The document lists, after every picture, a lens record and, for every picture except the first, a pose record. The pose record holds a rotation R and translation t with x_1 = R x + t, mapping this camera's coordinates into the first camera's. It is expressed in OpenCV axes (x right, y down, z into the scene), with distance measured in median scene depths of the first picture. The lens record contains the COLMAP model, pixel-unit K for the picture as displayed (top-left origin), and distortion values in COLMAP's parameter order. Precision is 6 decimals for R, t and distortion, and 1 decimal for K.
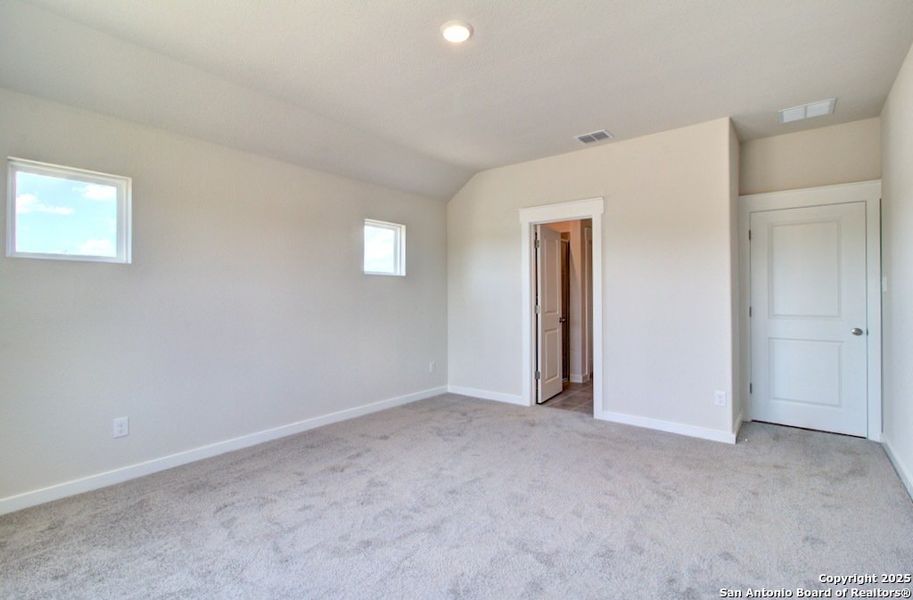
lens RADIAL K [[417.8, 0, 457.5], [0, 417.8, 292.3], [0, 0, 1]] dist [-0.000186, 0.000758]
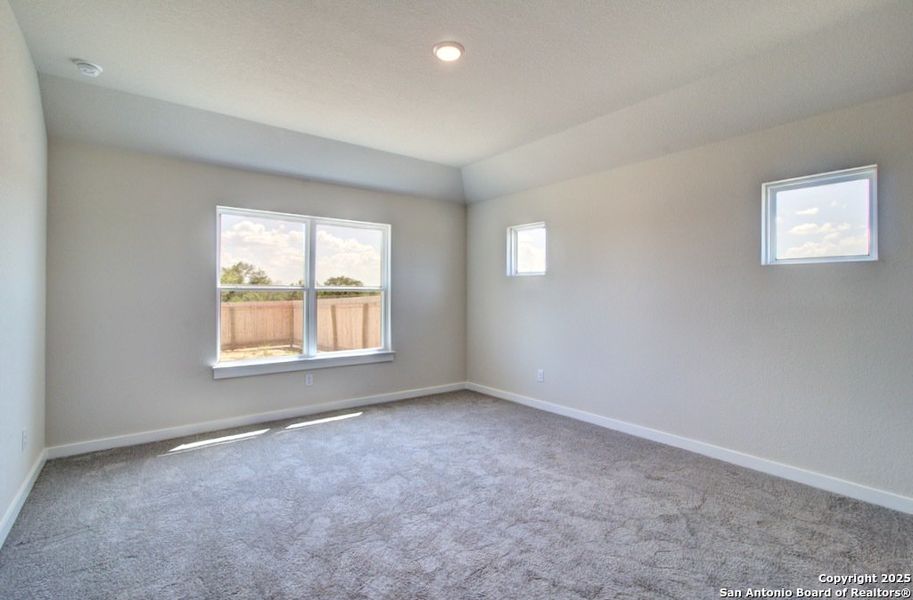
lens RADIAL K [[417.8, 0, 457.5], [0, 417.8, 292.3], [0, 0, 1]] dist [-0.000186, 0.000758]
pose [[-0.222546, -0.006915, -0.974898, 0.515358], [0.002330, 0.999968, -0.007625, 0.004124], [0.974919, -0.003968, -0.222523, 0.622446]]
